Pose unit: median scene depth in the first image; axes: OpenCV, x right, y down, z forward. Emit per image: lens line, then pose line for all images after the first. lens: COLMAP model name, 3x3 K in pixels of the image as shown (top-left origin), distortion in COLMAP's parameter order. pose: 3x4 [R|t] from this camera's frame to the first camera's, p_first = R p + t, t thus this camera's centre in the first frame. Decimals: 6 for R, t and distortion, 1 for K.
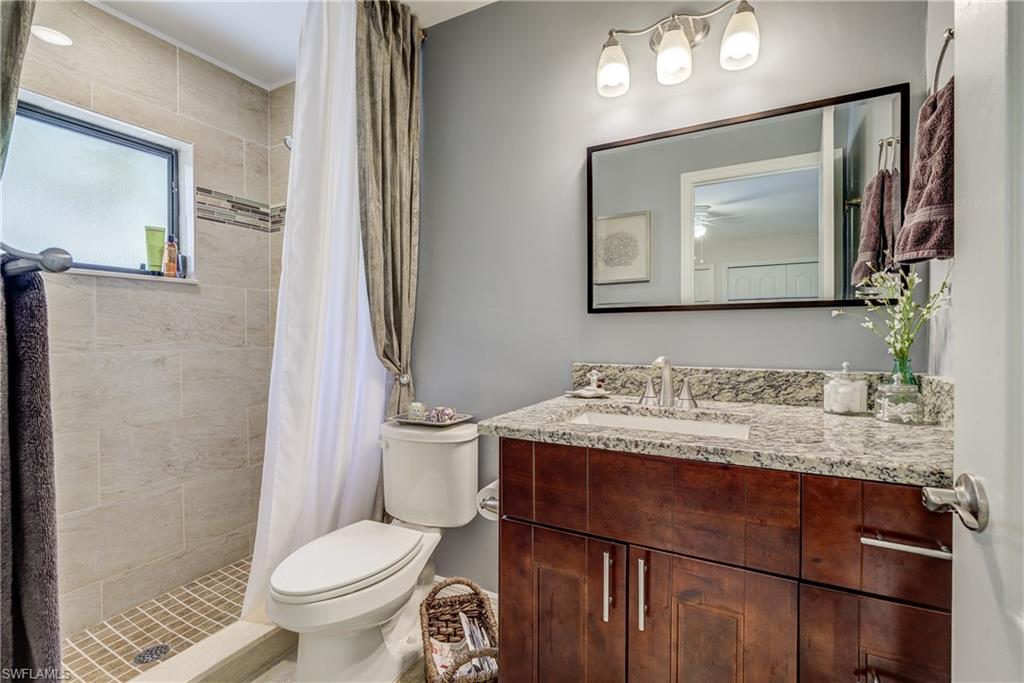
lens RADIAL K [[461.1, 0, 518.4], [0, 461.1, 338.8], [0, 0, 1]] dist [-0.007104, 0.000191]
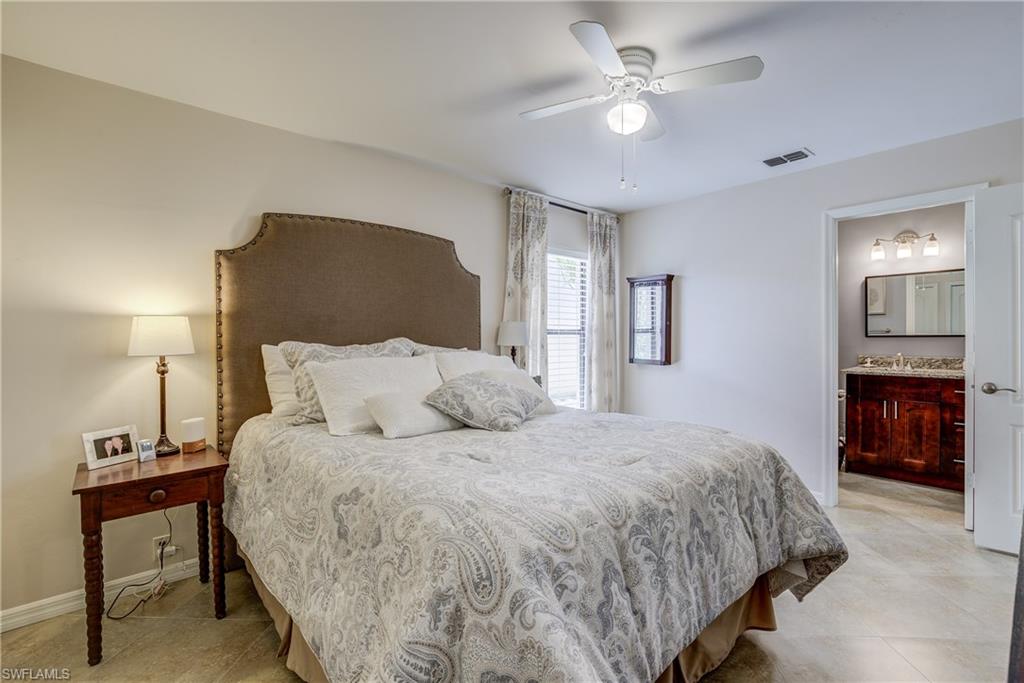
lens RADIAL K [[461.1, 0, 518.4], [0, 461.1, 338.8], [0, 0, 1]] dist [-0.007104, 0.000191]
pose [[0.935794, -0.001204, -0.352546, -0.993876], [0.002421, 0.999993, 0.003013, -0.072751], [0.352540, -0.003673, 0.935790, -2.772244]]
